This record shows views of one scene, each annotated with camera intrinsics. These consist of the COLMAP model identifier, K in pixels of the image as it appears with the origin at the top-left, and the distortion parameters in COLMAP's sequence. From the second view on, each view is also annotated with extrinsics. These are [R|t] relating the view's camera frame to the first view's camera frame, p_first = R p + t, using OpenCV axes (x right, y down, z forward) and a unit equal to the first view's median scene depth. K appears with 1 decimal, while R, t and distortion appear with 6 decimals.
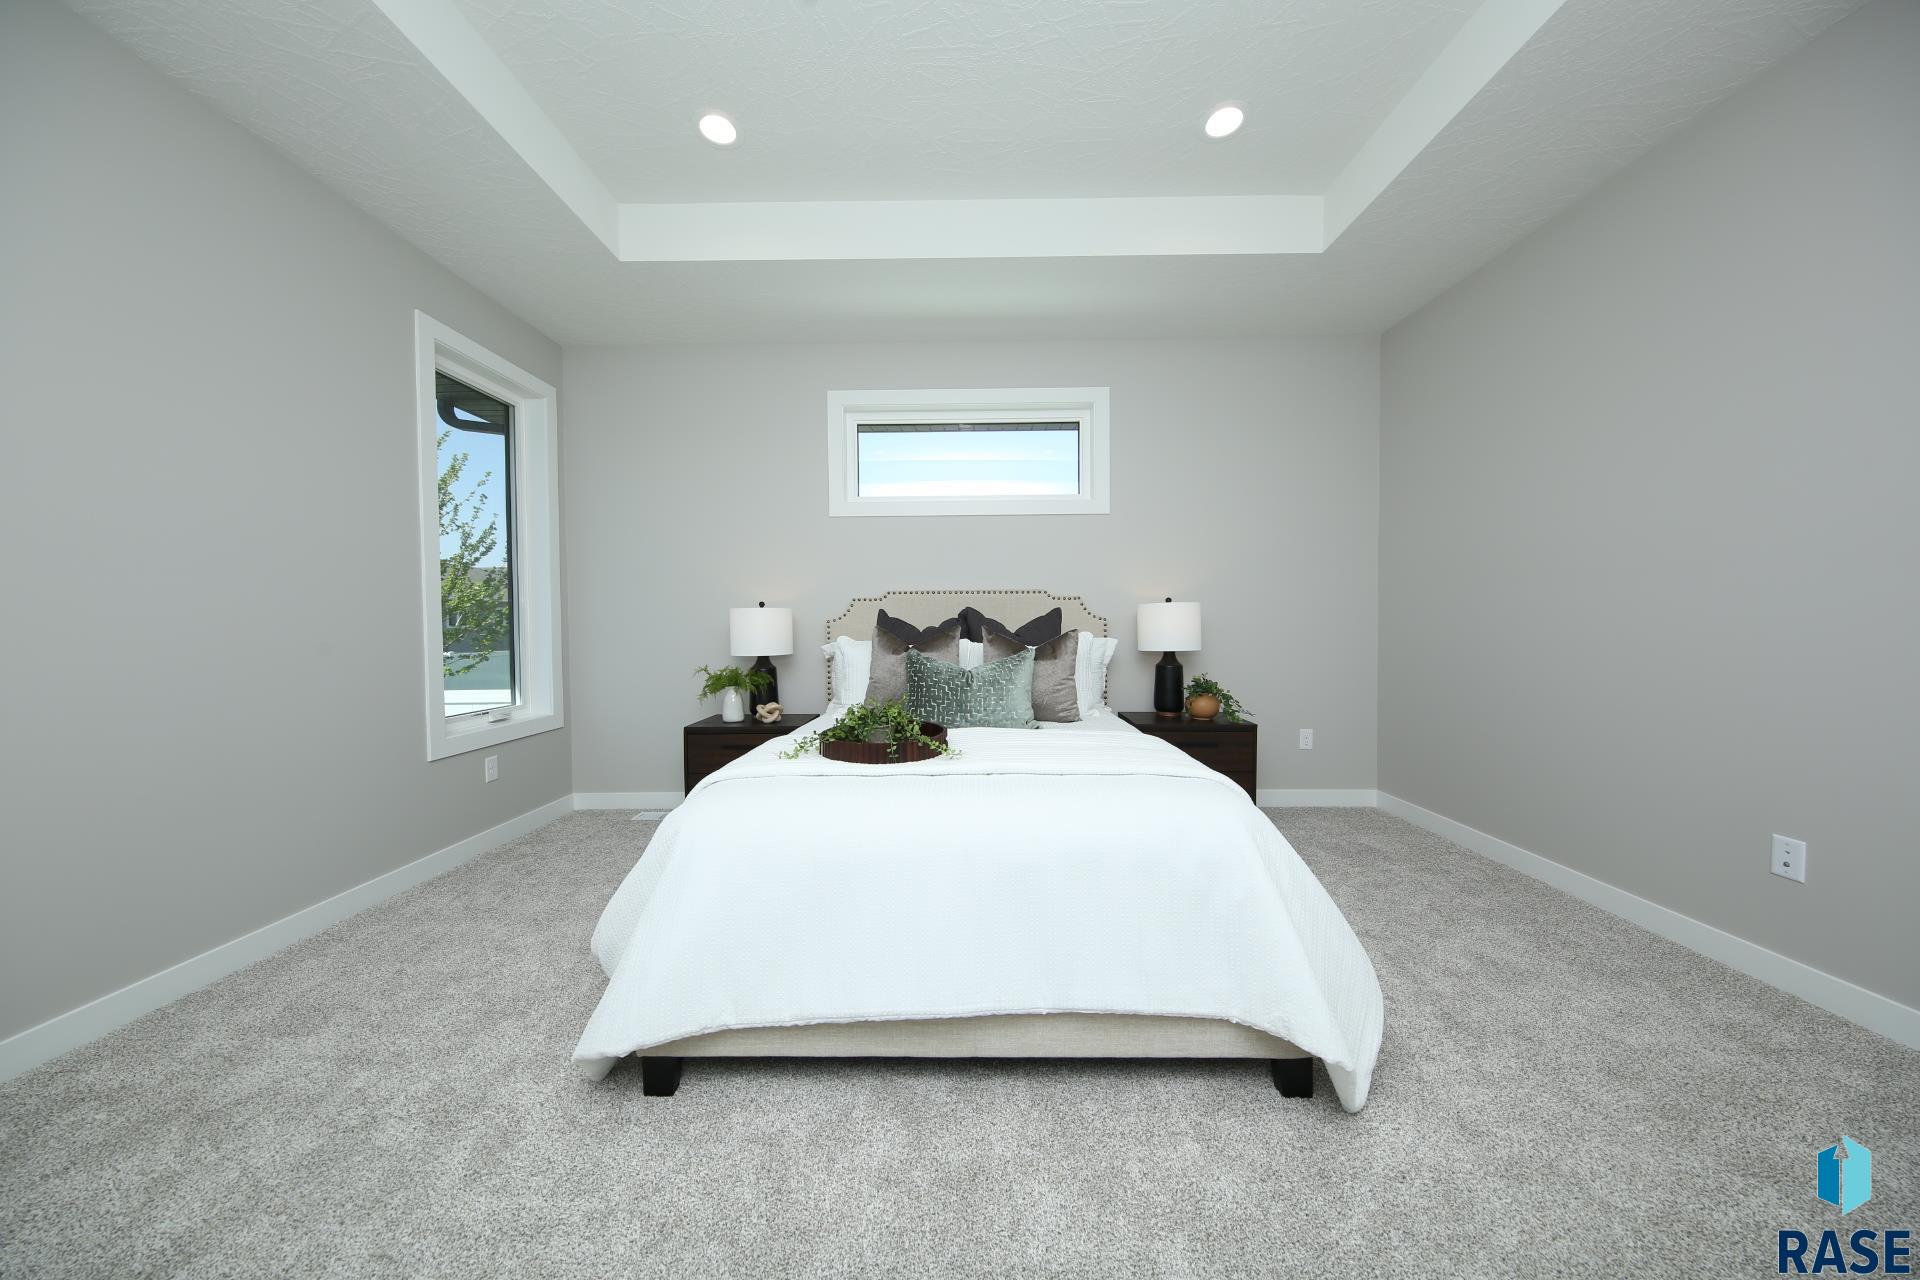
lens RADIAL K [[614.6, 0, 951.2], [0, 614.6, 637.6], [0, 0, 1]] dist [0.001307, -0.002833]
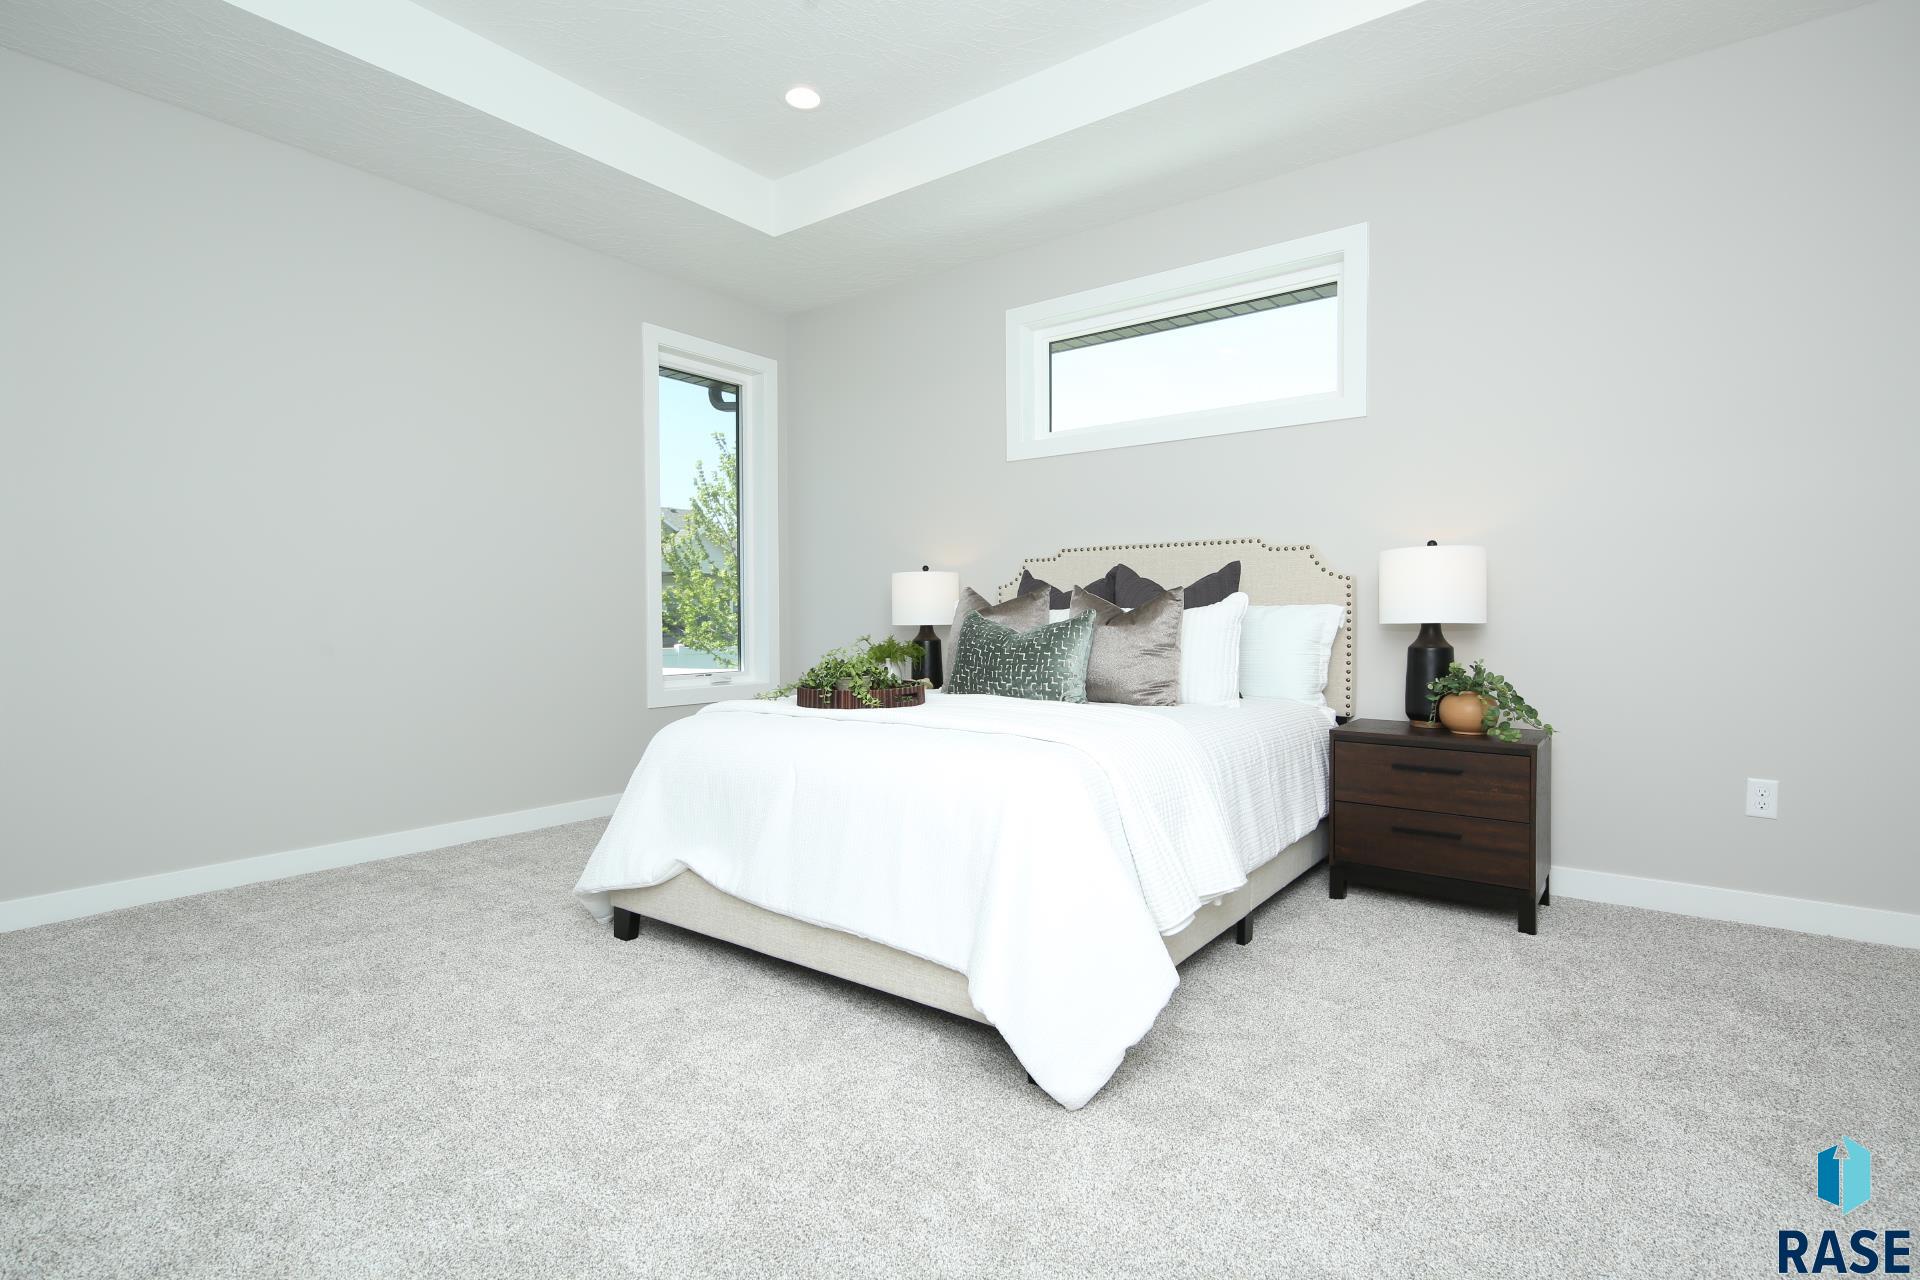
lens RADIAL K [[959.3, 0, 960.0], [0, 959.3, 640.0], [0, 0, 1]] dist [0.021576, -0.000185]
pose [[0.800698, 0.018310, -0.598788, 0.567739], [-0.016623, 0.999827, 0.008344, 0.037724], [0.598837, 0.003273, 0.800864, -0.087830]]
